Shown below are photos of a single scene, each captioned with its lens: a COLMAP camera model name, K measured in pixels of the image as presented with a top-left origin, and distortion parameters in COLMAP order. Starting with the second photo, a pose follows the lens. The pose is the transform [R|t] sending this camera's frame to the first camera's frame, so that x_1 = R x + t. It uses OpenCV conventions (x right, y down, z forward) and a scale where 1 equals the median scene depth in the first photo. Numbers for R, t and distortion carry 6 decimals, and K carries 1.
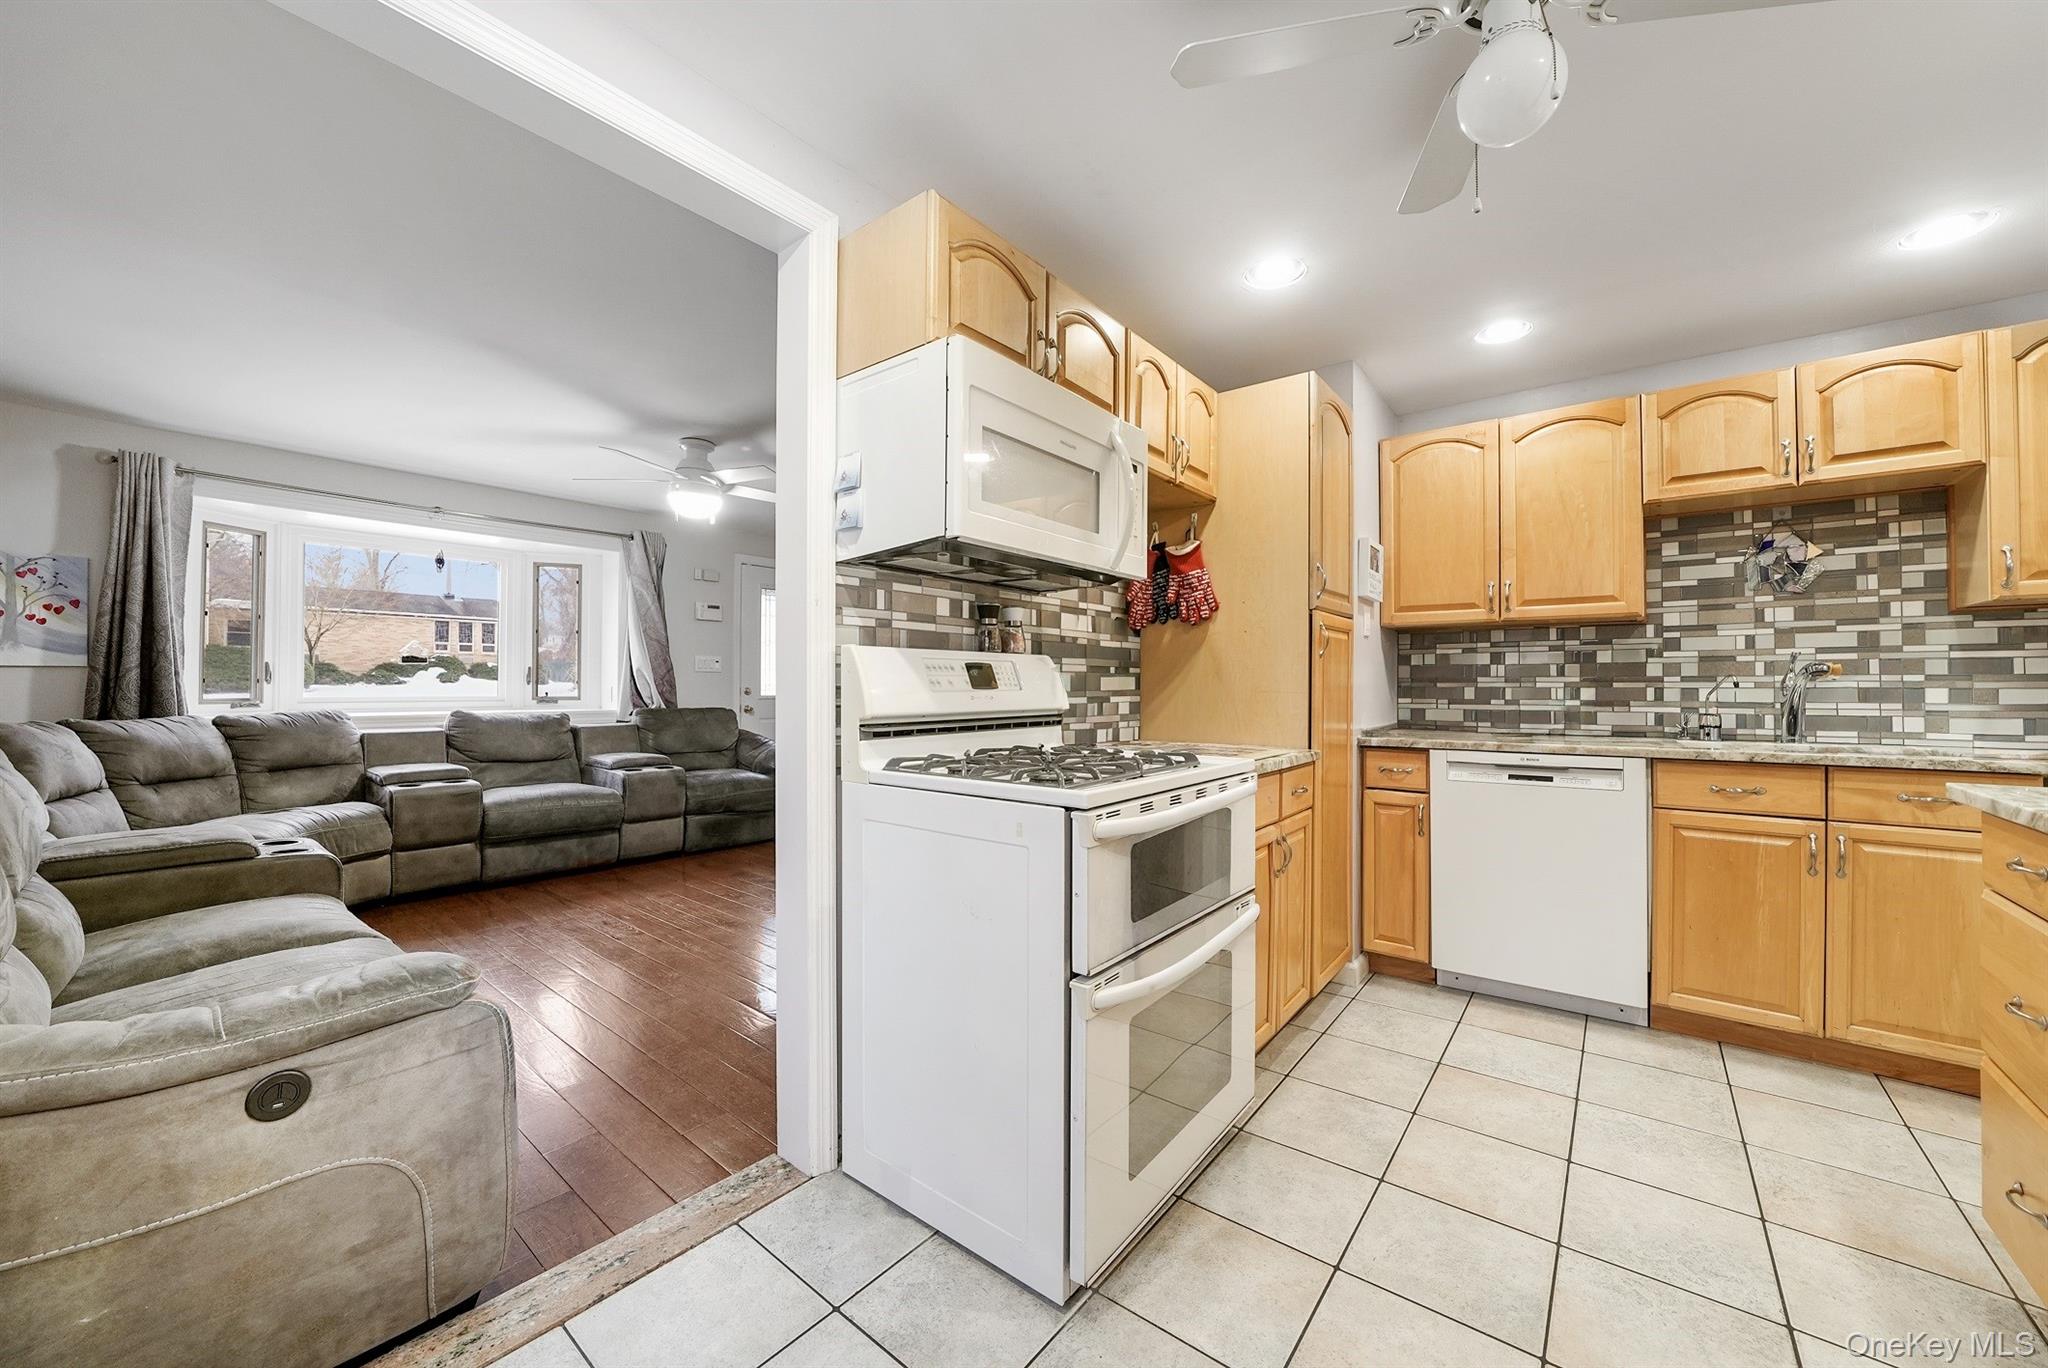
lens RADIAL K [[760.3, 0, 1018.3], [0, 760.3, 679.5], [0, 0, 1]] dist [-0.020425, 0.001514]
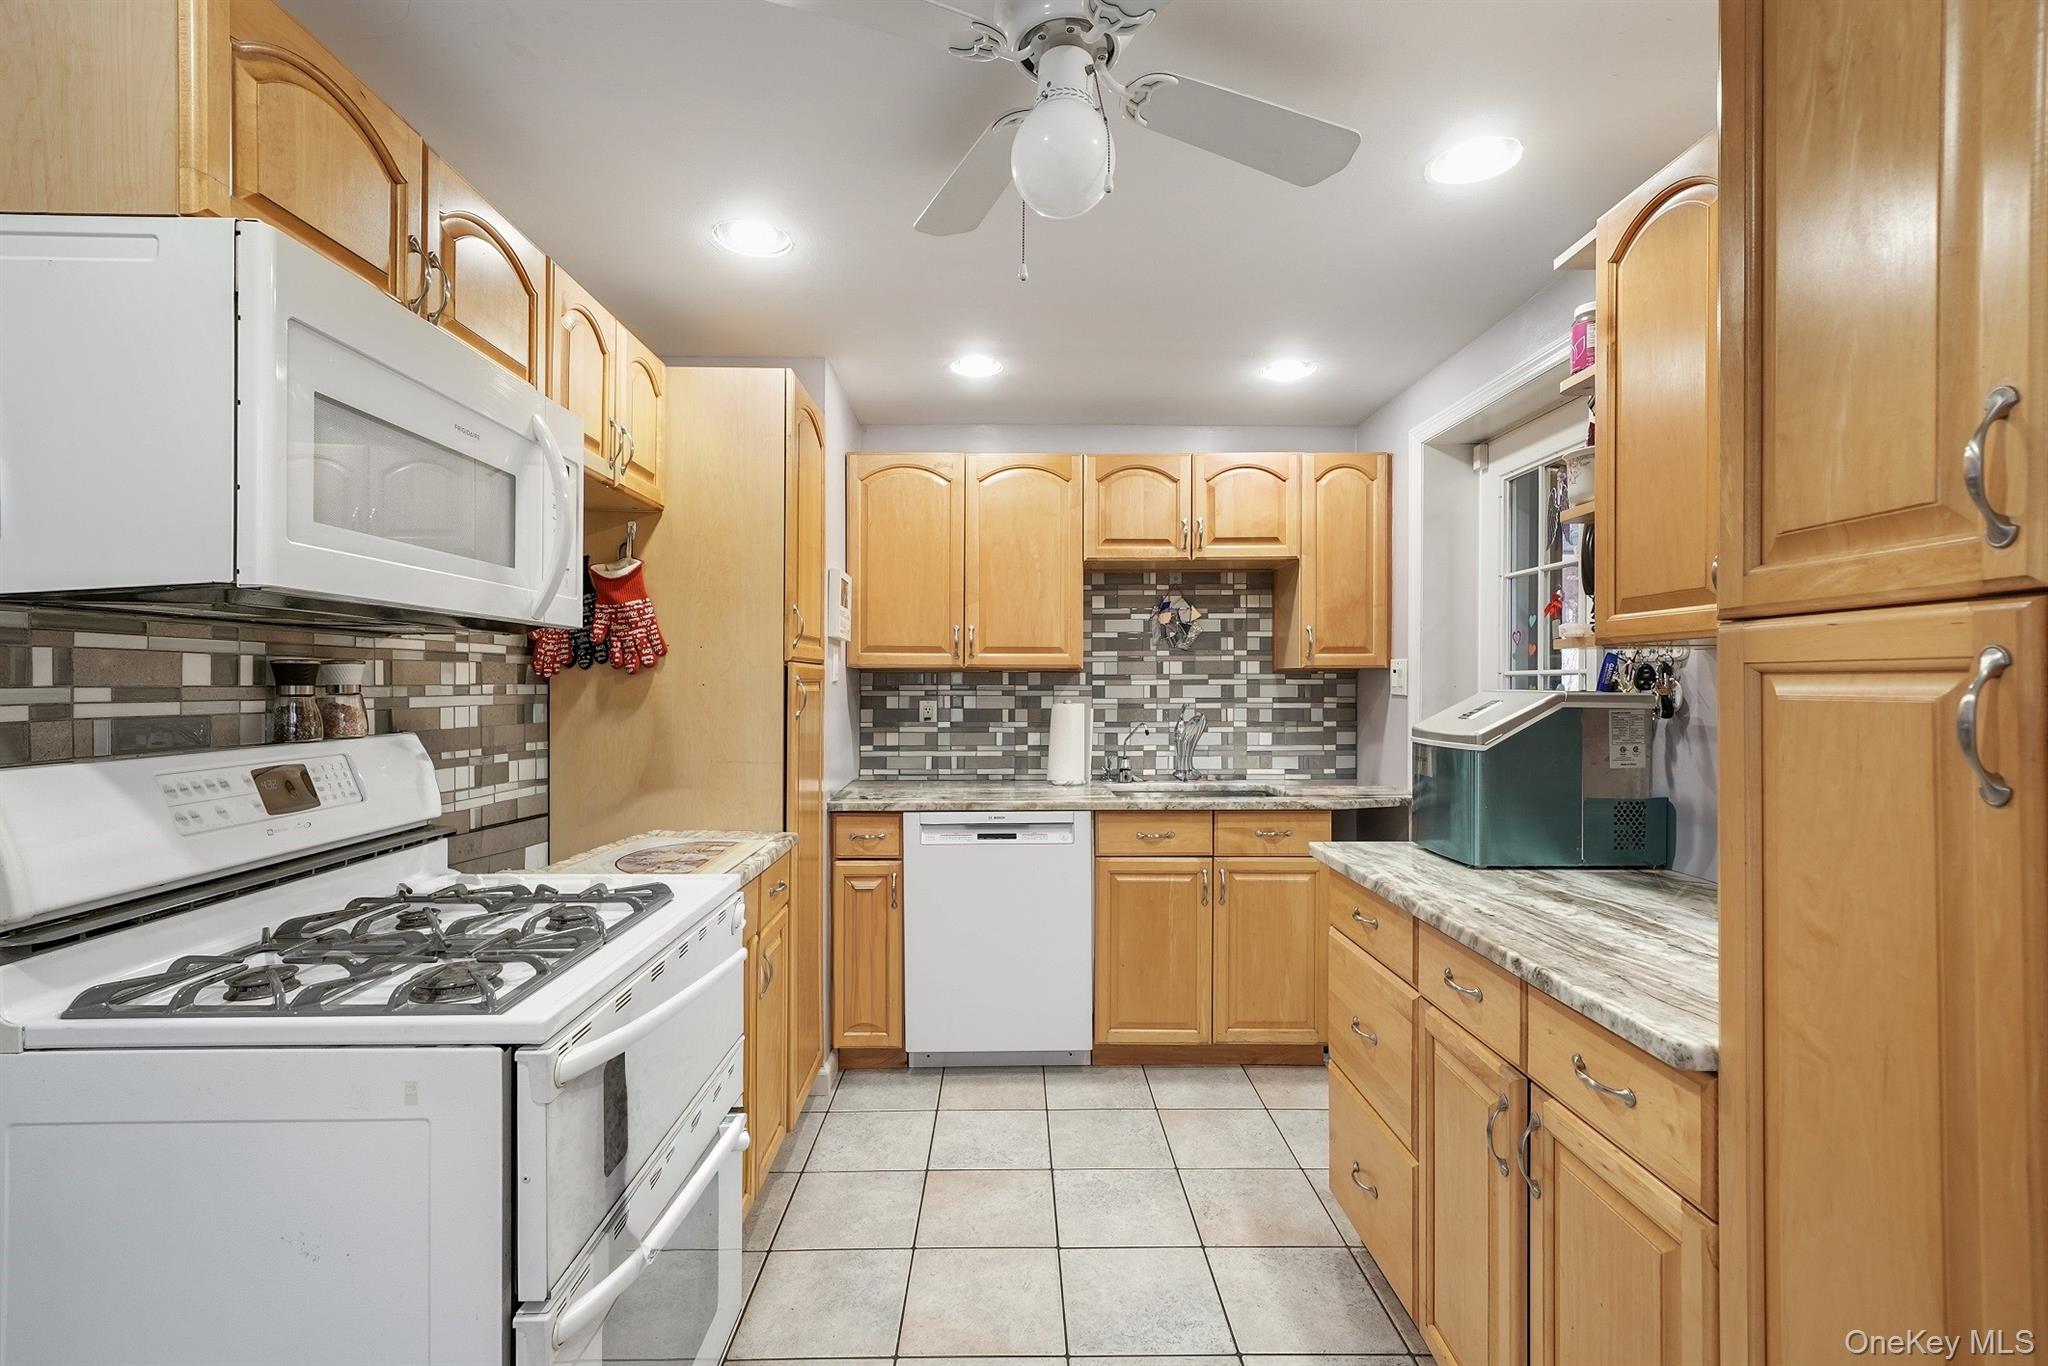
lens RADIAL K [[916.0, 0, 1012.5], [0, 916.0, 688.7], [0, 0, 1]] dist [0.001739, 0.002329]
pose [[0.776037, -0.004449, 0.630672, -0.054643], [-0.005077, 0.999899, 0.013300, -0.086463], [-0.630667, -0.013523, 0.775935, 0.086349]]
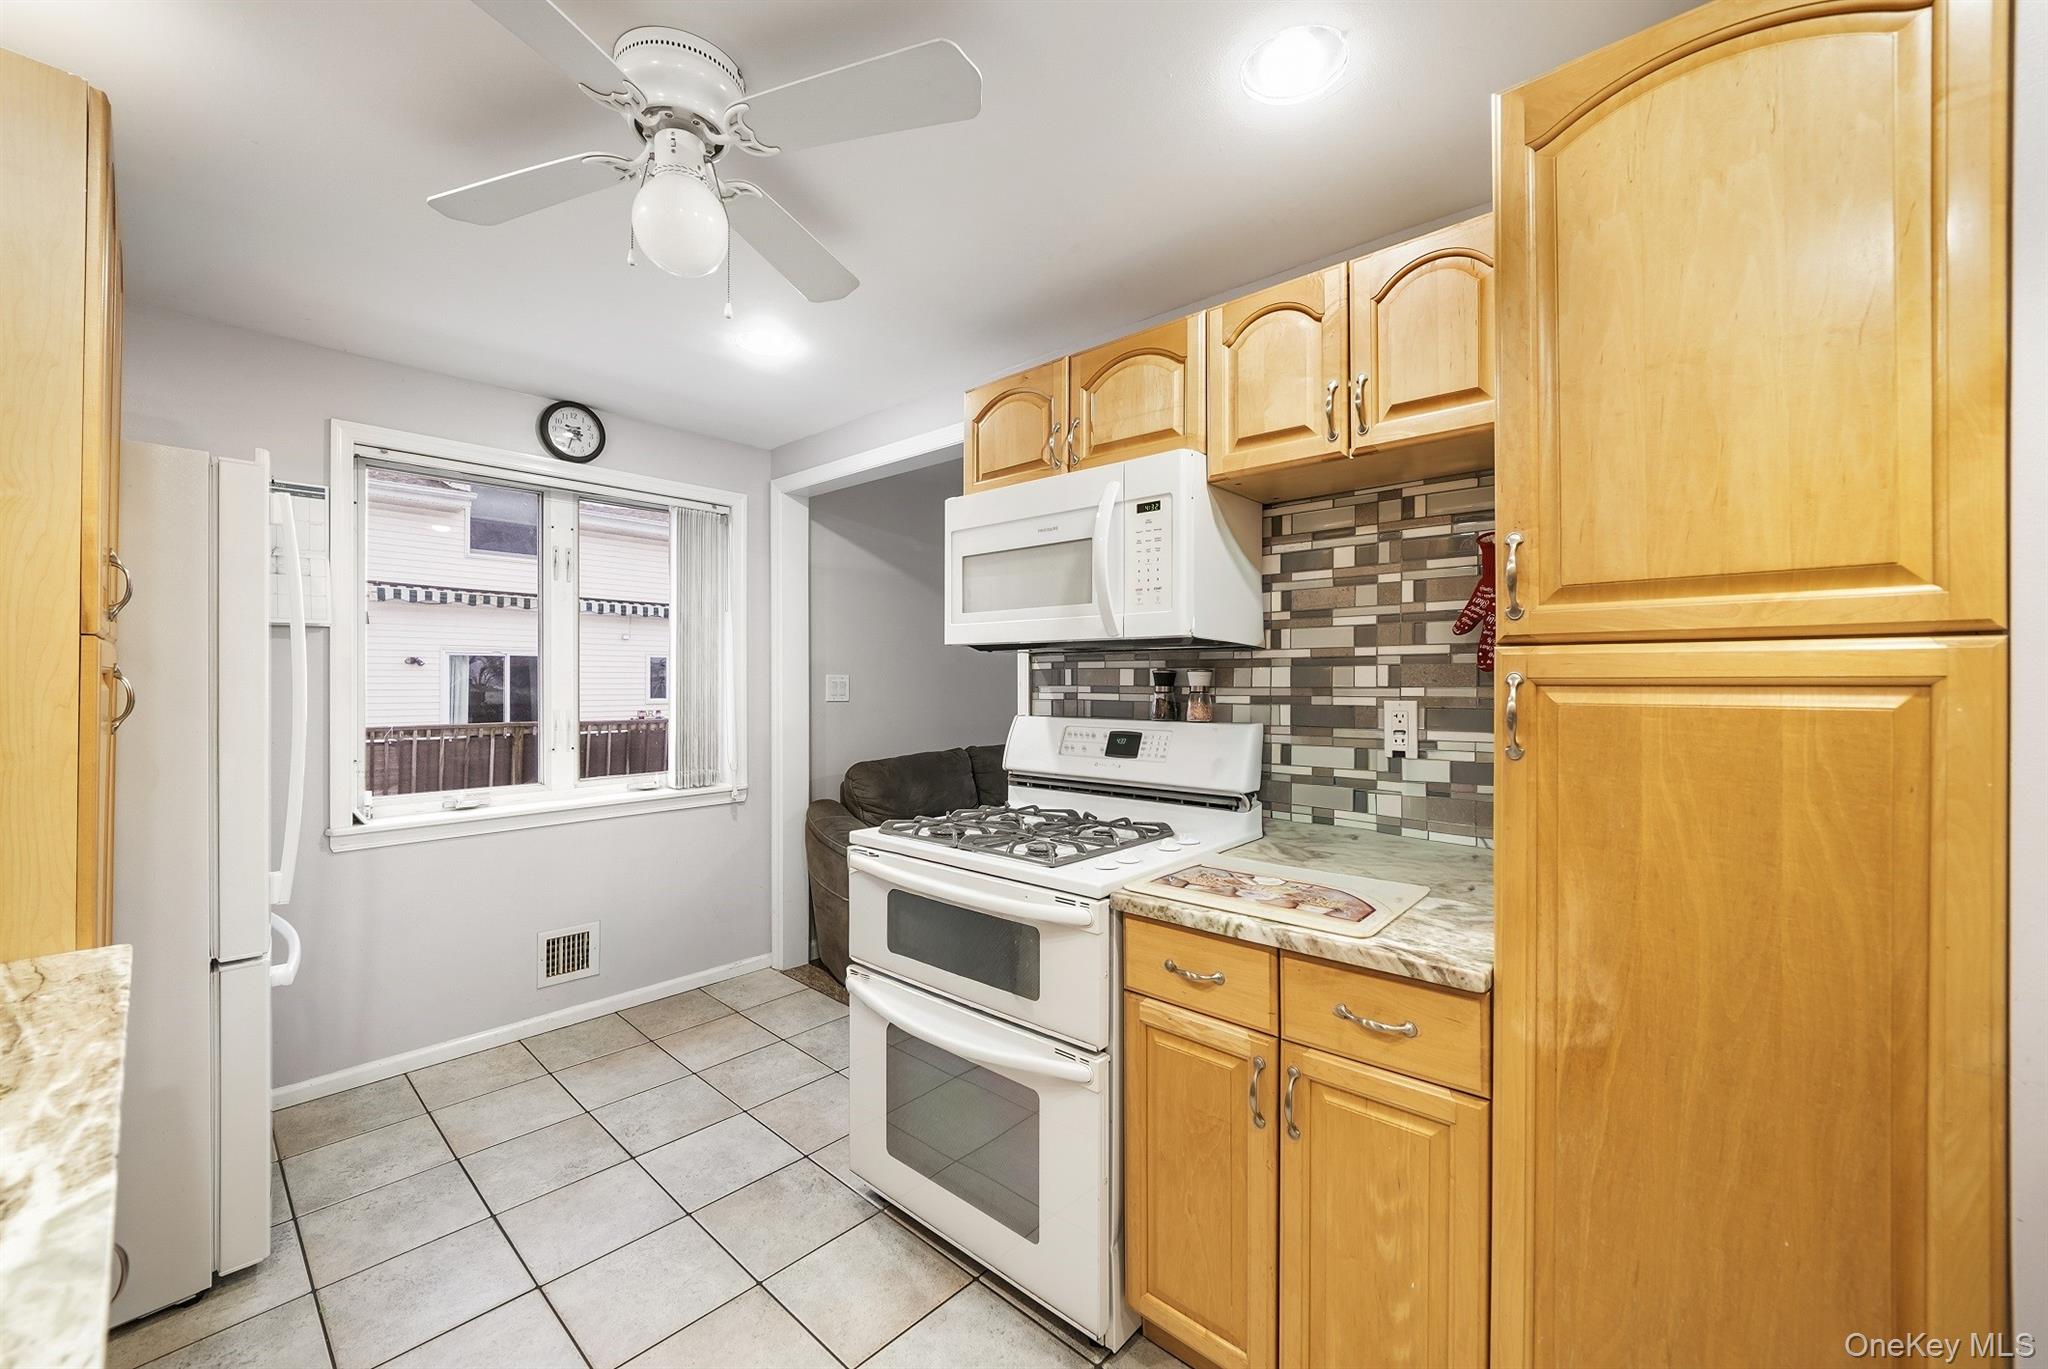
lens RADIAL K [[782.4, 0, 1018.7], [0, 782.4, 685.5], [0, 0, 1]] dist [-0.012474, 0.001050]
pose [[-0.070489, 0.000491, -0.997512, 0.935169], [0.001111, 0.999999, 0.000414, -0.078306], [0.997512, -0.001079, -0.070489, 0.854064]]
